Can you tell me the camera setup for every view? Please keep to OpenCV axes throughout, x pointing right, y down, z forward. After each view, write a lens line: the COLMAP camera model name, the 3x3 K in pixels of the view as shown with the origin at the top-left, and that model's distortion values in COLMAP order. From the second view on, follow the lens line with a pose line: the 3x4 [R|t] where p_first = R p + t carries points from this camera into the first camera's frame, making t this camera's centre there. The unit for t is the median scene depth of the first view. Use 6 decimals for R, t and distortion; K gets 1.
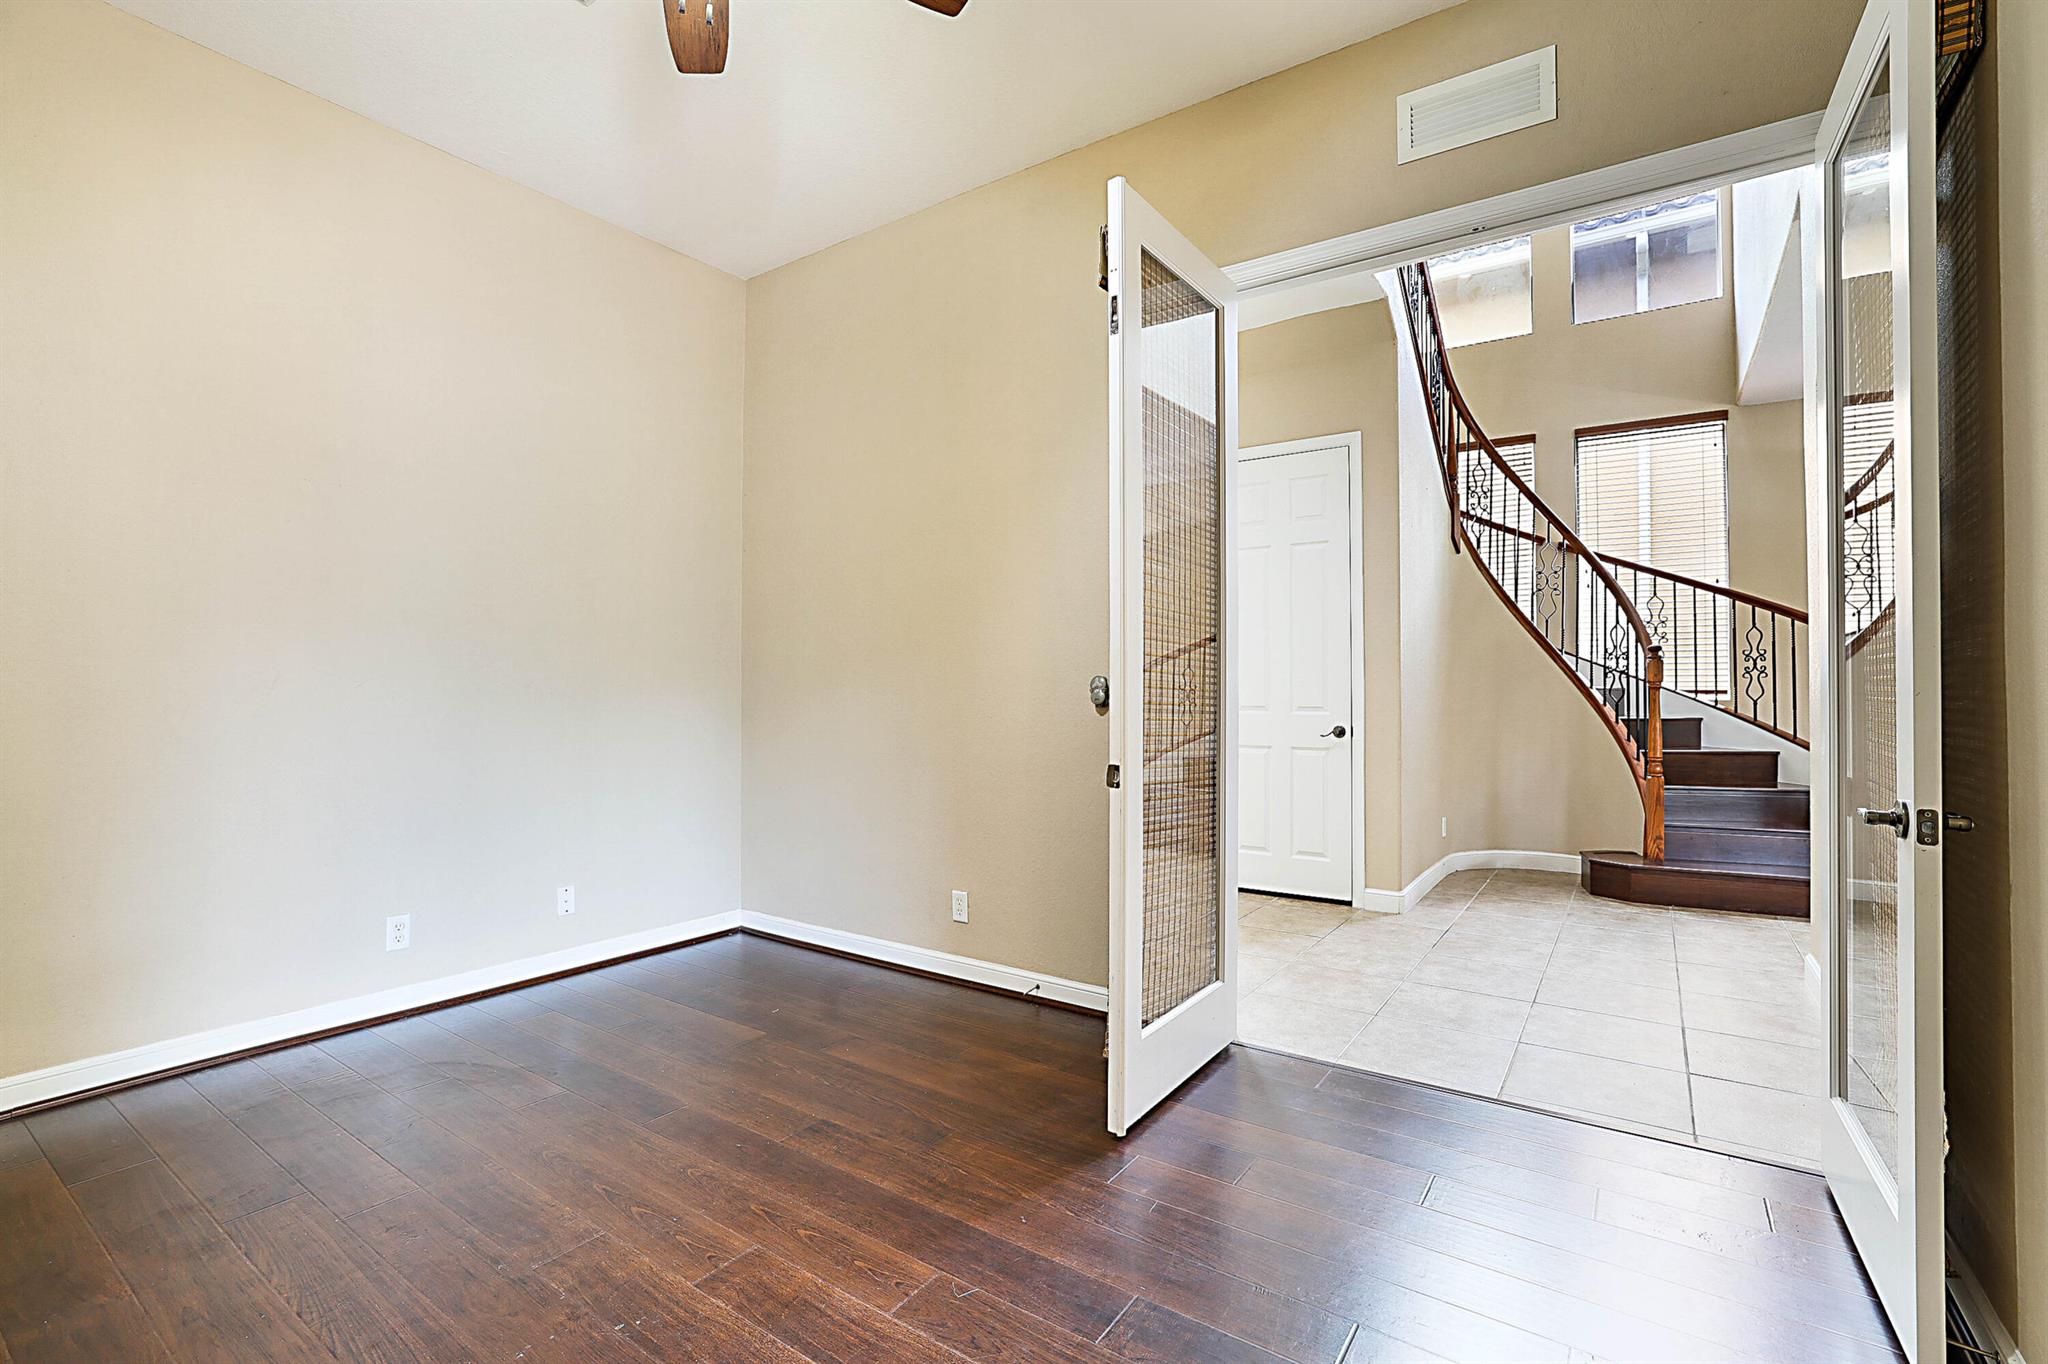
lens RADIAL K [[885.2, 0, 1017.7], [0, 885.2, 686.4], [0, 0, 1]] dist [-0.009647, 0.001331]
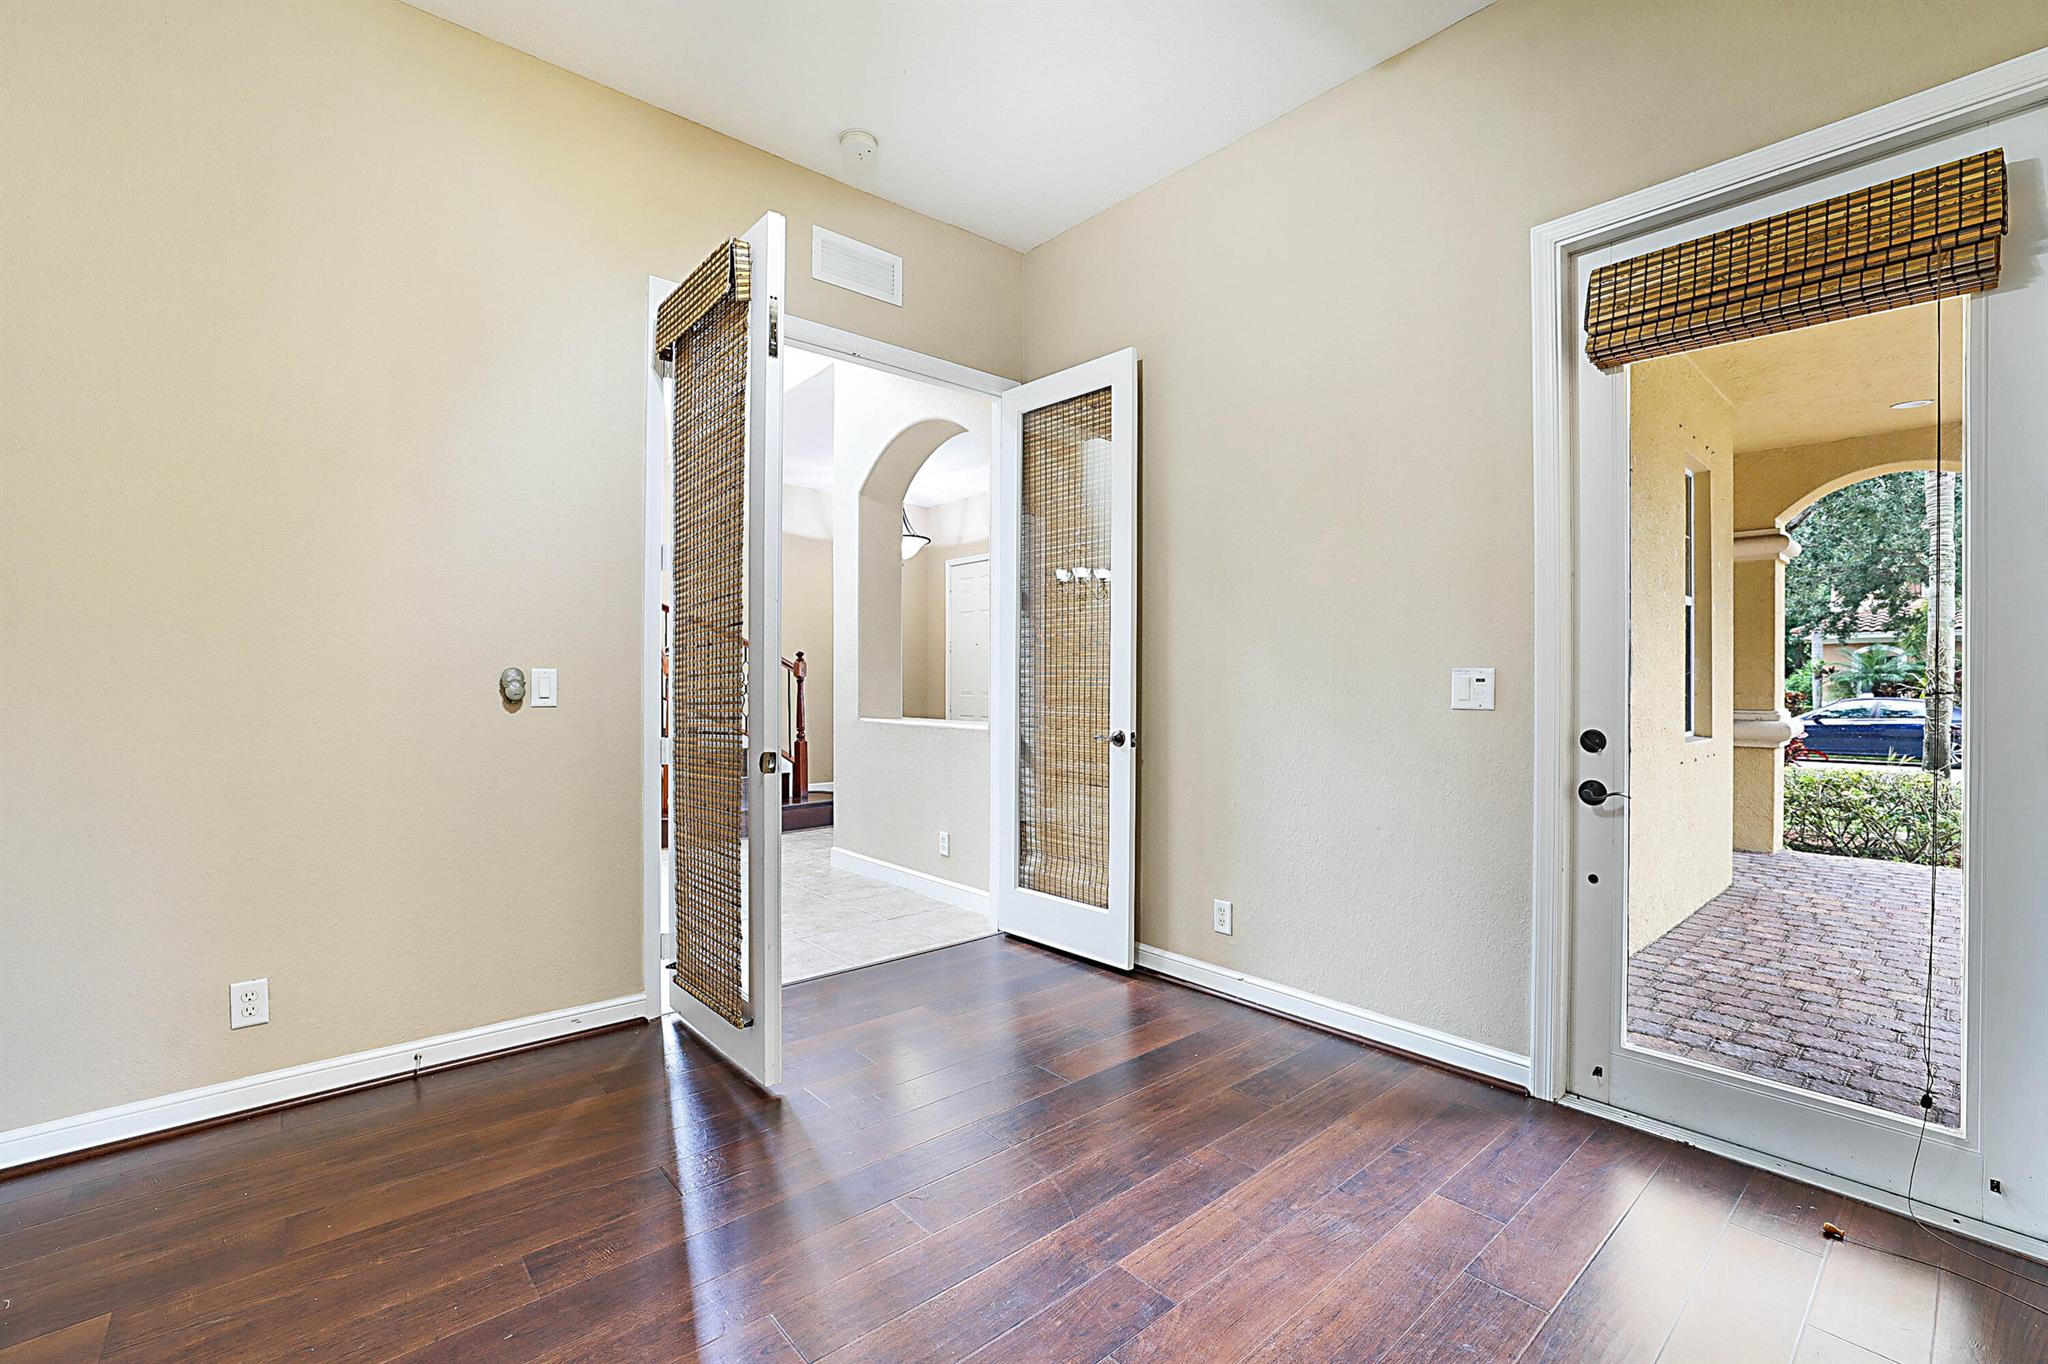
lens RADIAL K [[885.2, 0, 1011.6], [0, 885.2, 678.0], [0, 0, 1]] dist [-0.009647, 0.001331]
pose [[0.250272, -0.009427, 0.968130, -0.762423], [-0.014537, 0.999803, 0.013494, -0.020634], [-0.968067, -0.017451, 0.250085, 0.375908]]
